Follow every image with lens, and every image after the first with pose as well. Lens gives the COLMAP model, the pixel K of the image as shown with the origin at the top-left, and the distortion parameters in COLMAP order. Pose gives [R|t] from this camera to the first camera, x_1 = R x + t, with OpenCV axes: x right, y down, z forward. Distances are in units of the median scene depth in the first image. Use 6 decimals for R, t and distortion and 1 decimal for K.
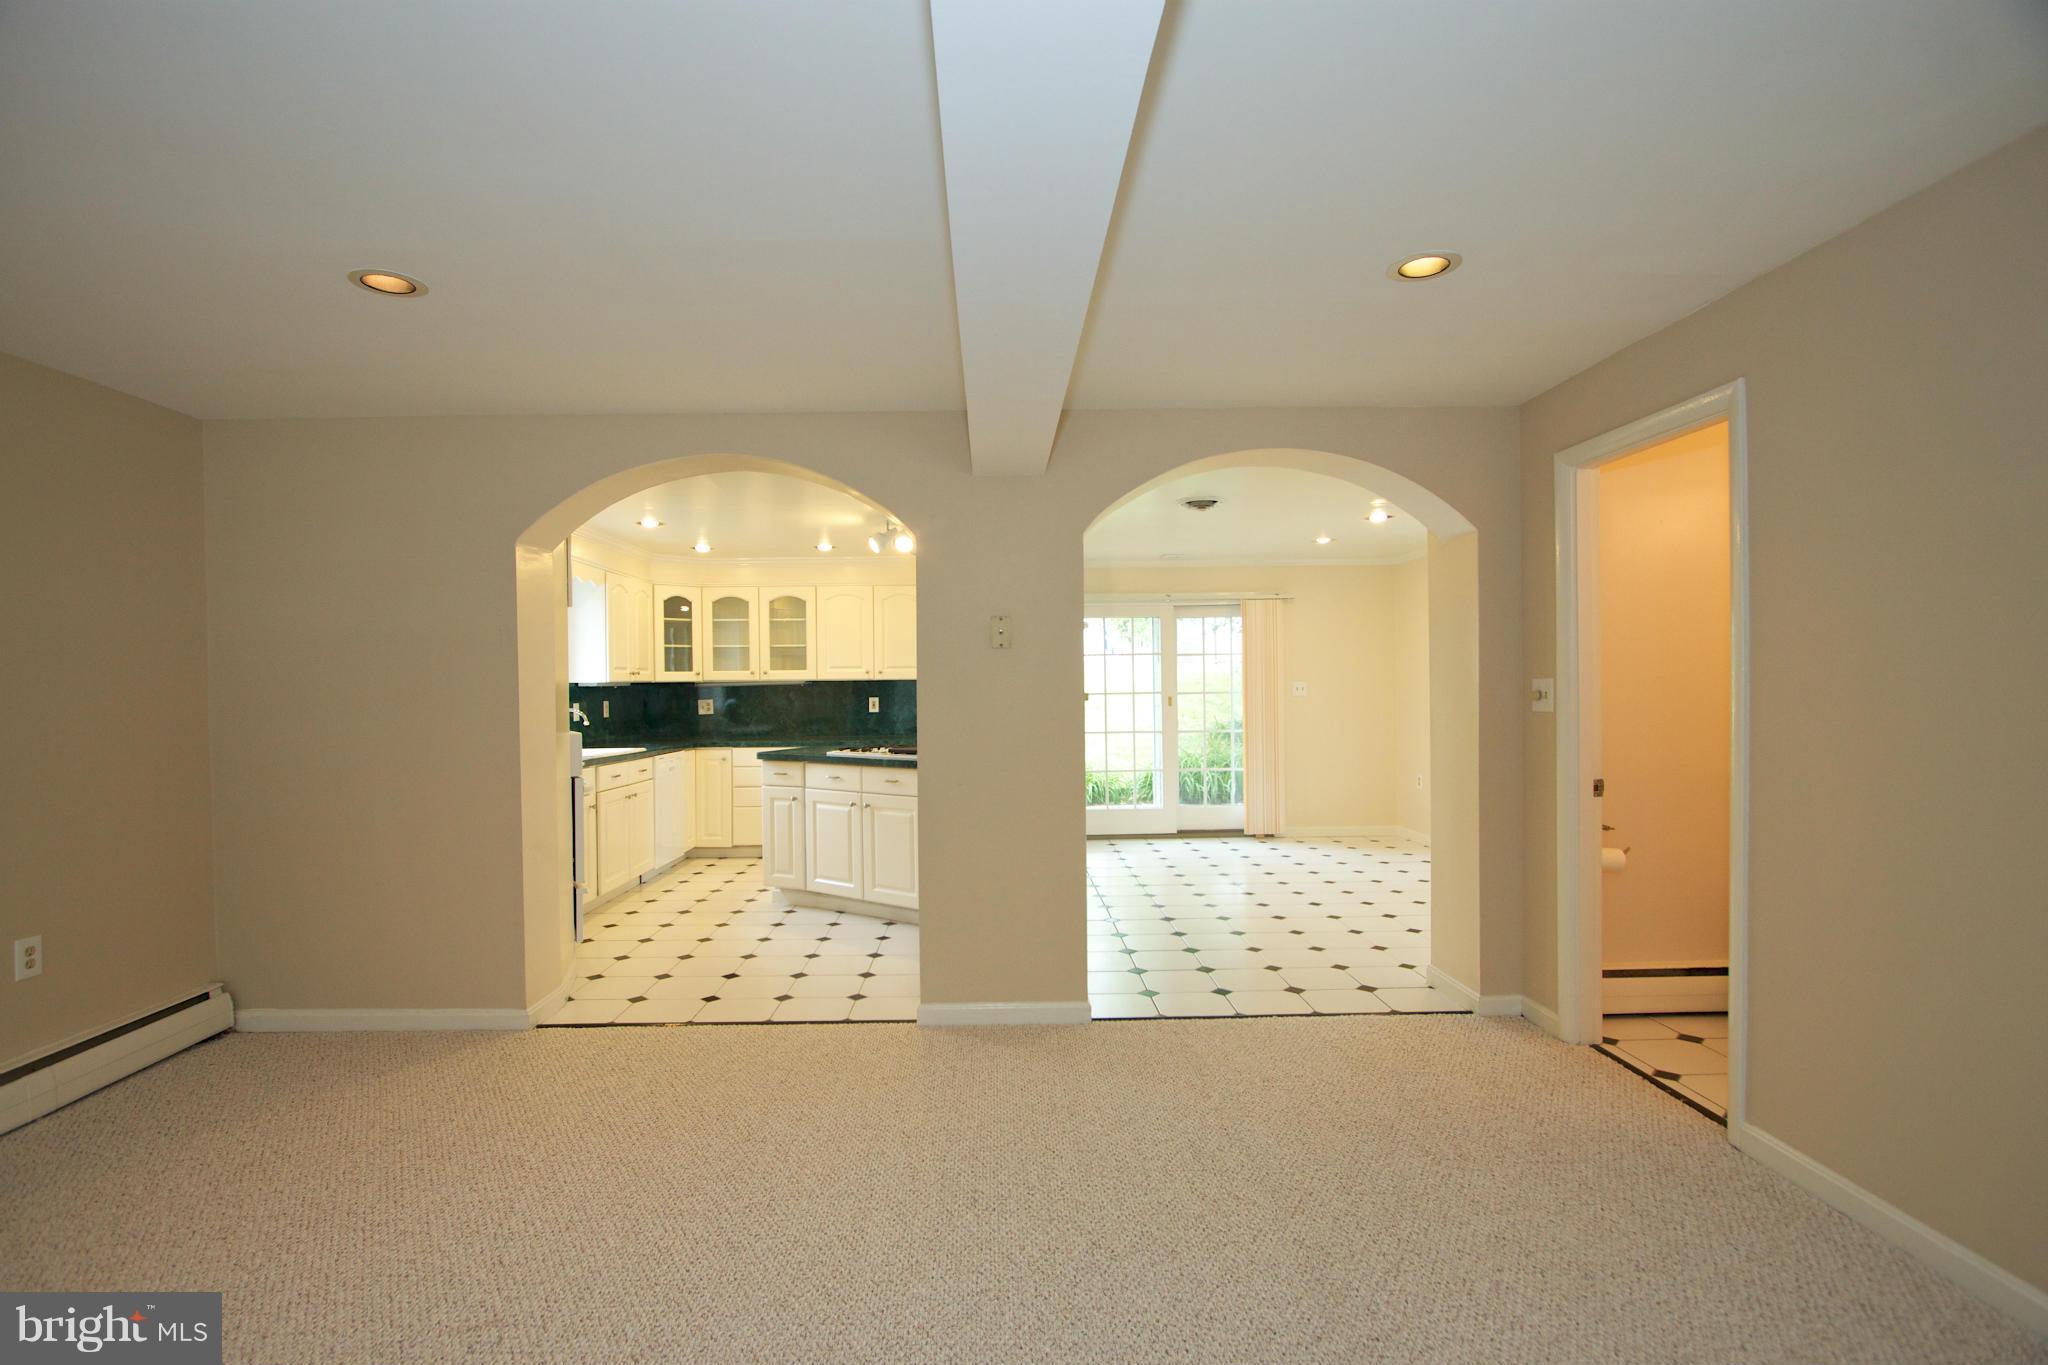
lens RADIAL K [[899.6, 0, 1011.4], [0, 899.6, 690.0], [0, 0, 1]] dist [-0.013016, 0.000275]
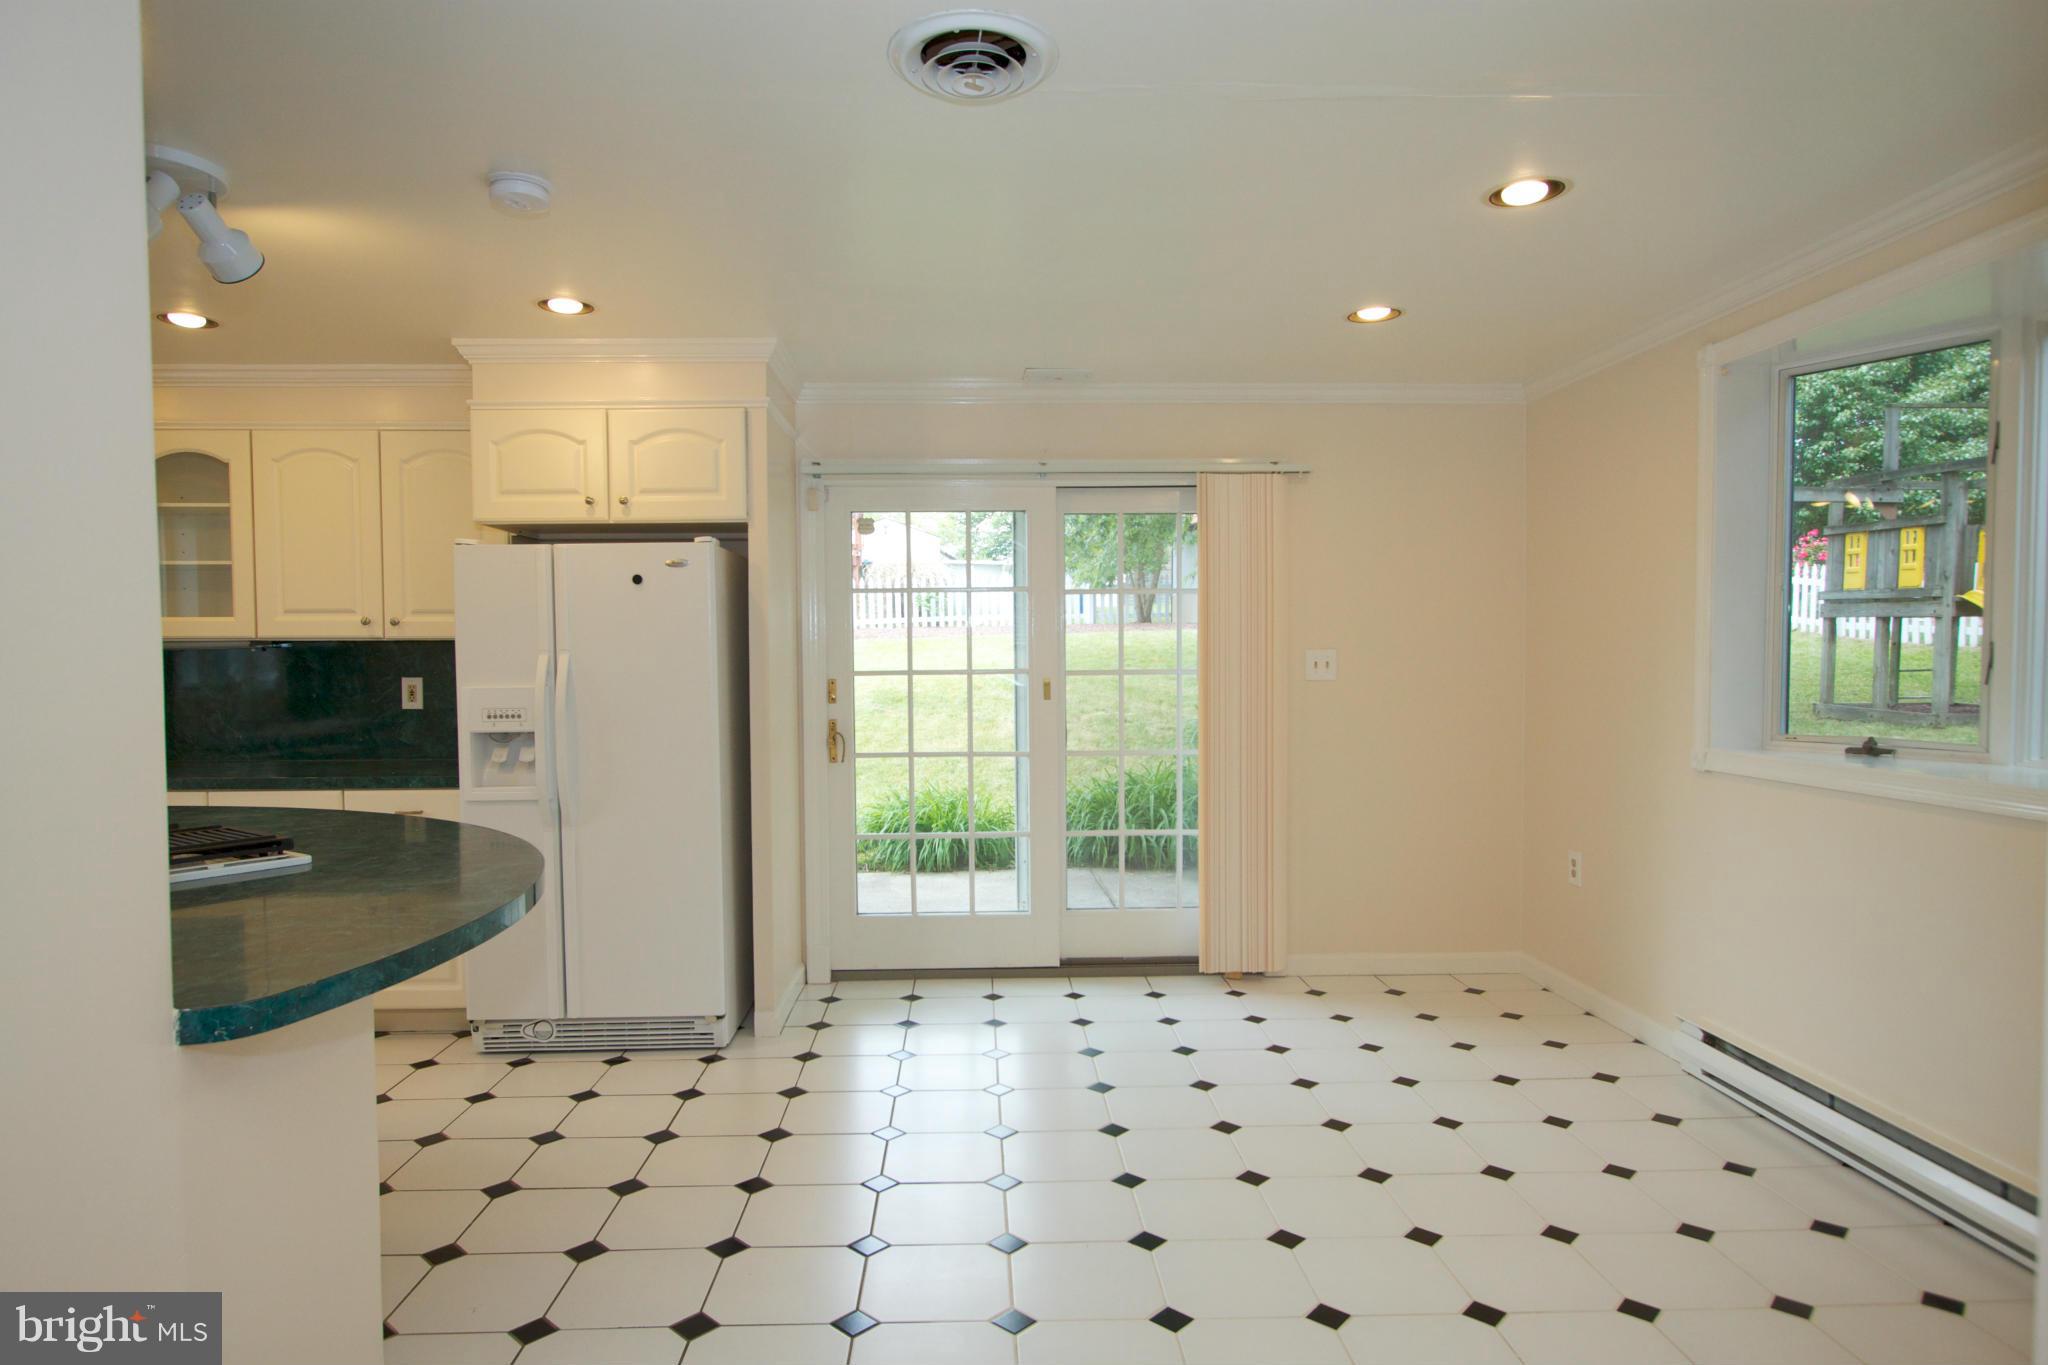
lens RADIAL K [[1147.9, 0, 1022.2], [0, 1147.9, 685.6], [0, 0, 1]] dist [-0.007073, 0.002038]
pose [[0.999736, 0.006949, 0.021882, 0.157024], [-0.007465, 0.999694, 0.023585, -0.003973], [-0.021712, -0.023742, 0.999482, 0.415346]]
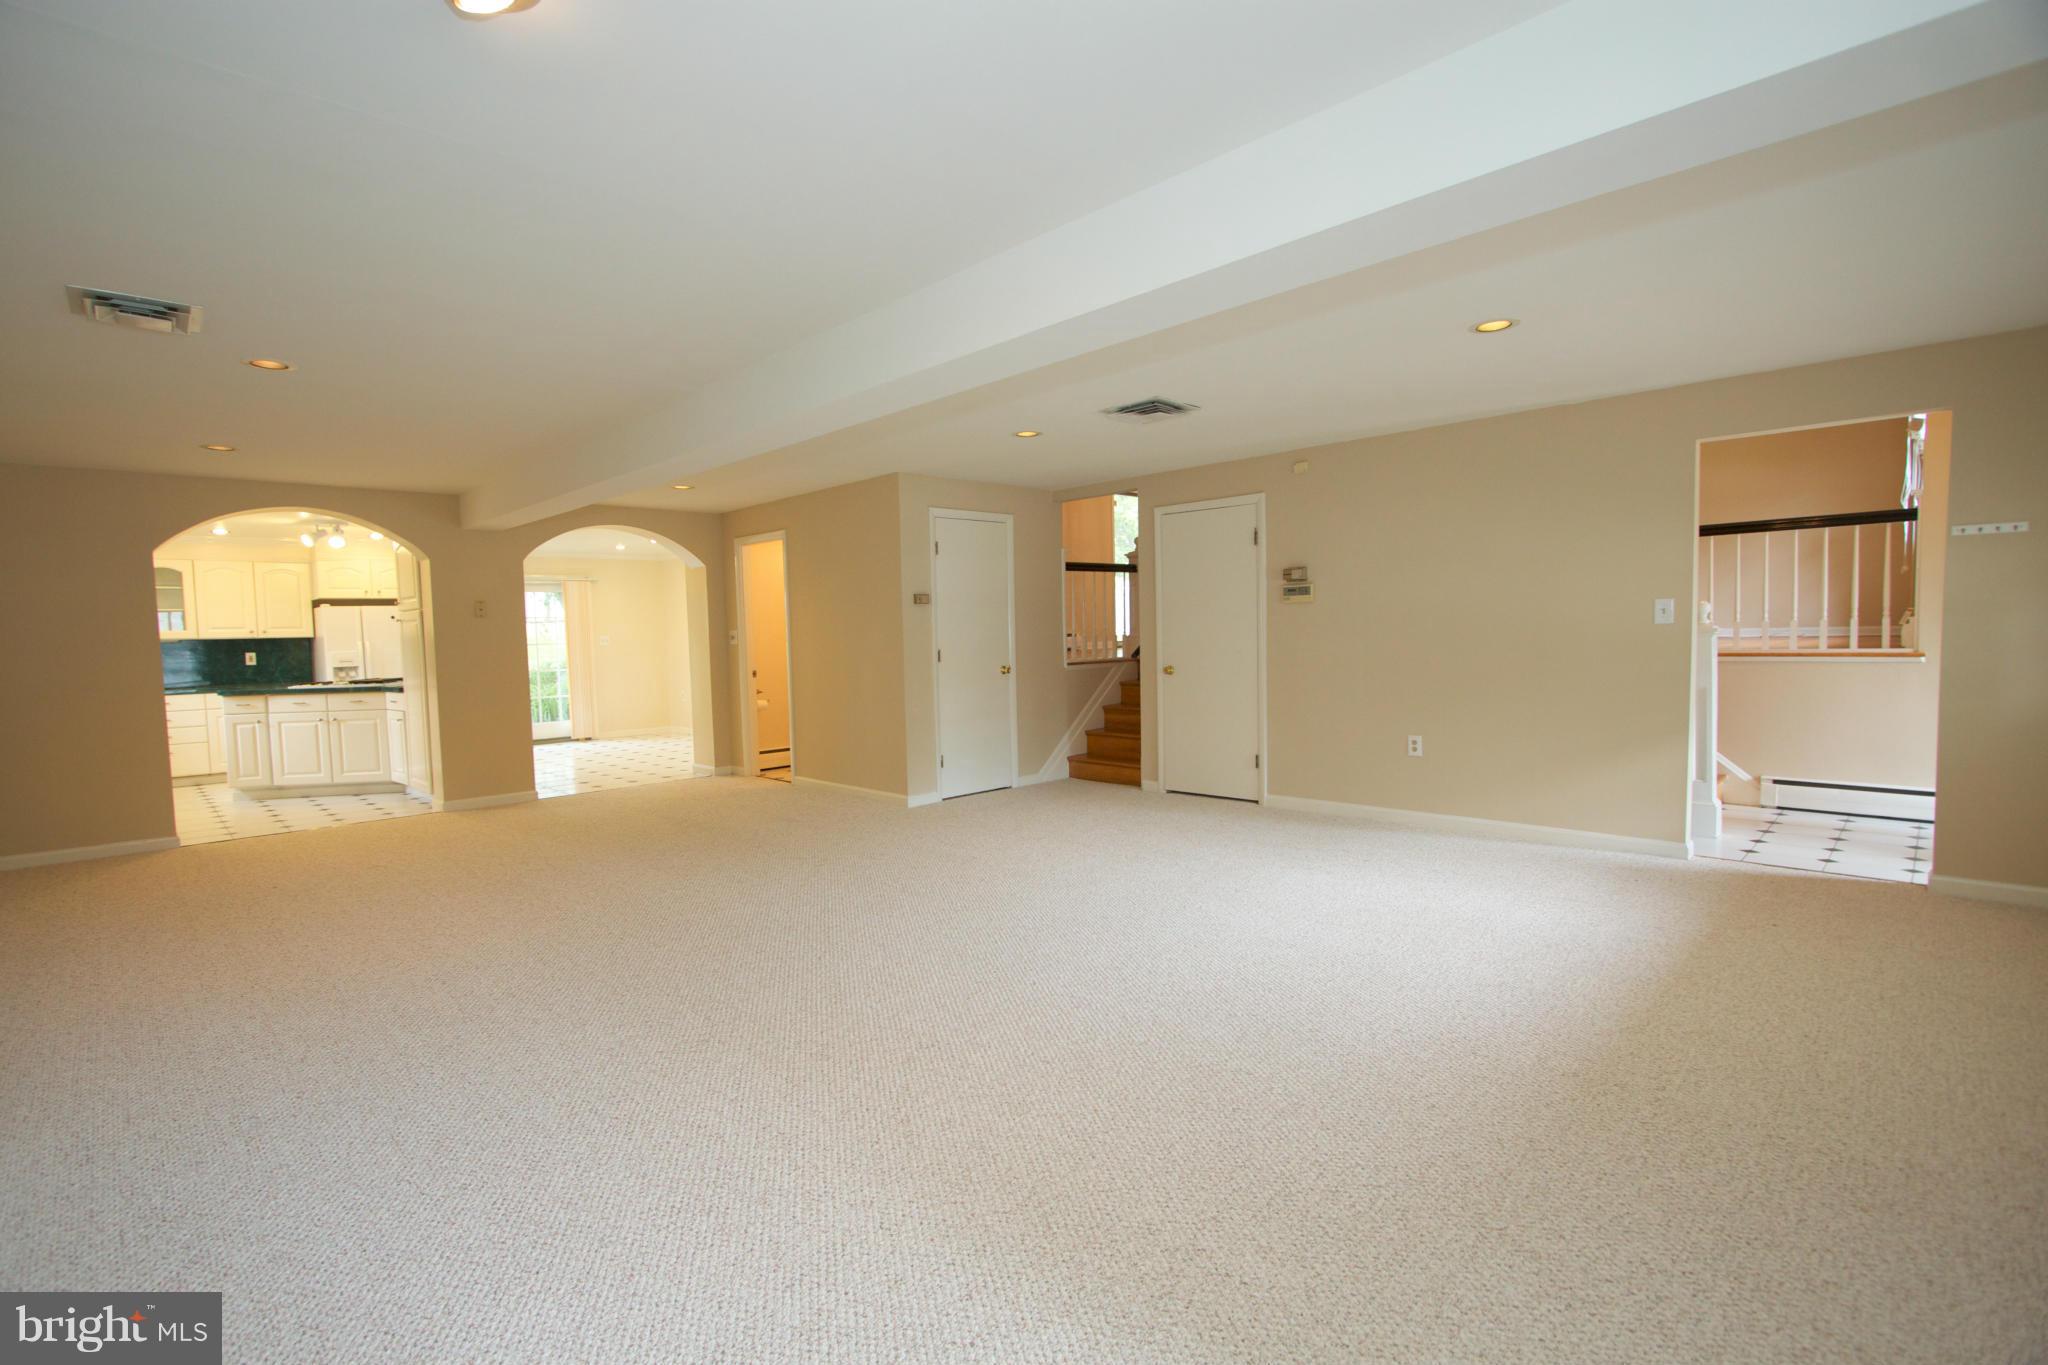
lens RADIAL K [[953.3, 0, 1012.0], [0, 953.3, 694.7], [0, 0, 1]] dist [-0.013516, 0.002260]
pose [[0.719427, -0.052639, 0.692571, -0.312701], [0.019807, 0.998273, 0.055299, 0.015212], [-0.694286, -0.026066, 0.719227, -0.657862]]
